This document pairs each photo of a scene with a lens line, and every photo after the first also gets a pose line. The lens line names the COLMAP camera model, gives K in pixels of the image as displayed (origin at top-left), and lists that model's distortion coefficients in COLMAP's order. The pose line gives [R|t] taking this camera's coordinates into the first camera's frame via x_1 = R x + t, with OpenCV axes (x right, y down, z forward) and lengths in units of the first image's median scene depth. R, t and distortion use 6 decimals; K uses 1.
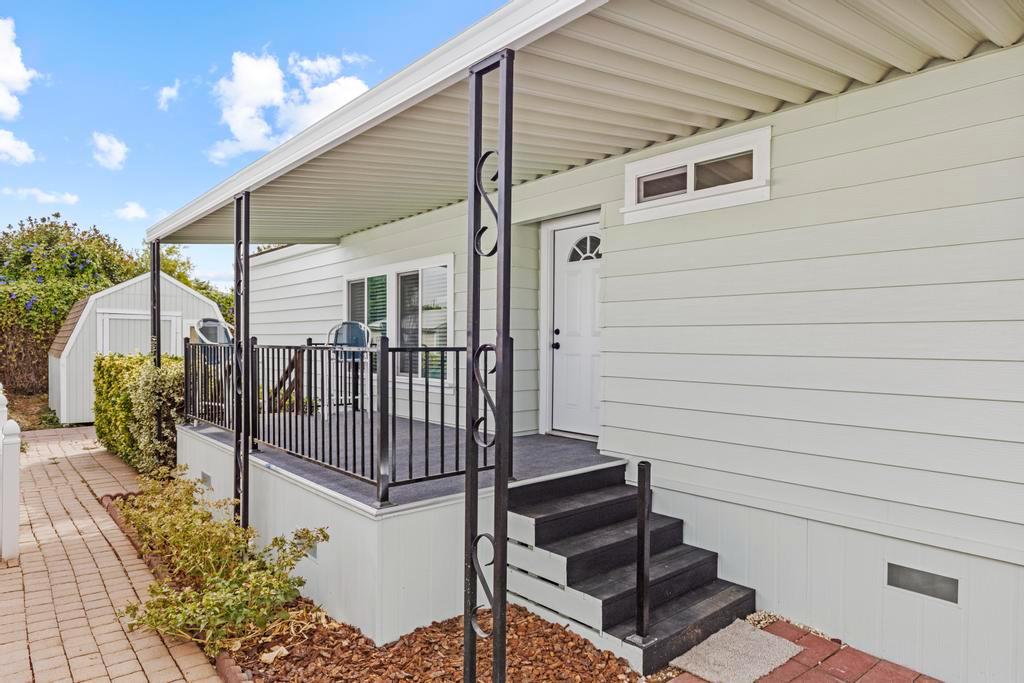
lens RADIAL K [[615.5, 0, 514.5], [0, 615.5, 349.7], [0, 0, 1]] dist [0.003185, 0.001086]
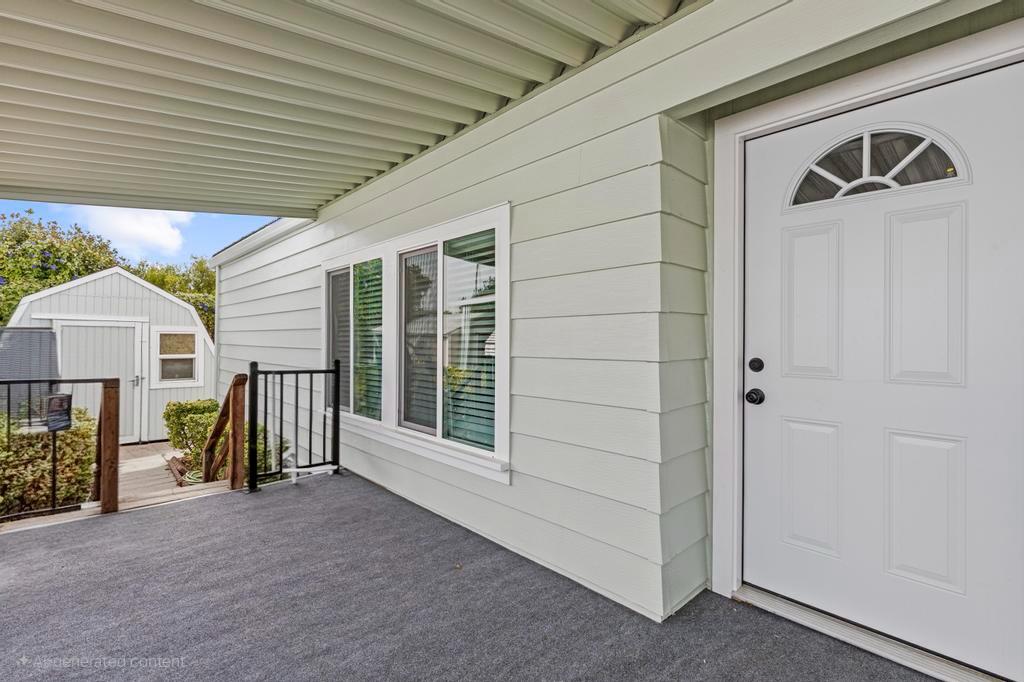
lens RADIAL K [[470.1, 0, 512.0], [0, 470.1, 341.0], [0, 0, 1]] dist [0.004057, 0.000378]
pose [[0.999505, -0.003844, 0.031226, -0.089612], [0.004014, 0.999978, -0.005373, -0.034376], [-0.031205, 0.005496, 0.999498, 0.504619]]
